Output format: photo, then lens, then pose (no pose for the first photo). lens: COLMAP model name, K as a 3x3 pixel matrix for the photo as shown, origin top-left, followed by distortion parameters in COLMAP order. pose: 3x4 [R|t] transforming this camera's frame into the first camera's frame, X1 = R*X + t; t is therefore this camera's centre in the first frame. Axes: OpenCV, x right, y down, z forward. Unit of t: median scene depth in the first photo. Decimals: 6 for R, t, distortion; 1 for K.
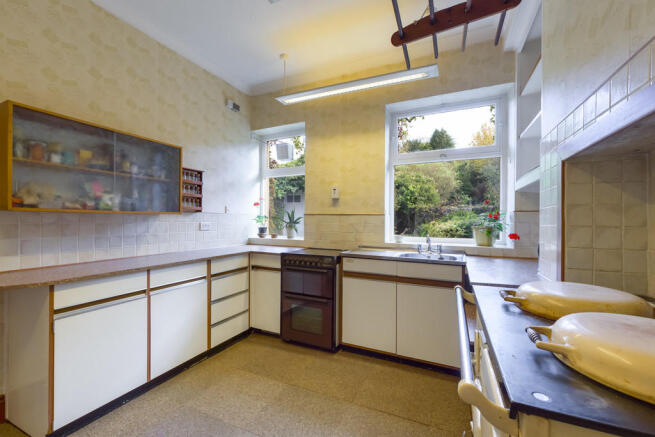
lens RADIAL K [[275.6, 0, 325.4], [0, 275.6, 219.2], [0, 0, 1]] dist [0.014778, -0.000176]
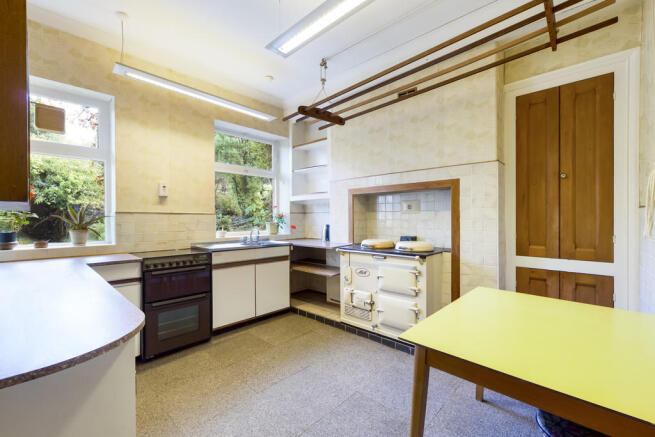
lens RADIAL K [[275.6, 0, 325.2], [0, 275.6, 218.6], [0, 0, 1]] dist [0.014778, -0.000176]
pose [[0.324561, -0.007523, 0.945835, -0.805515], [0.004300, 0.999970, 0.006478, -0.002364], [-0.945855, 0.001964, 0.324584, 0.203849]]
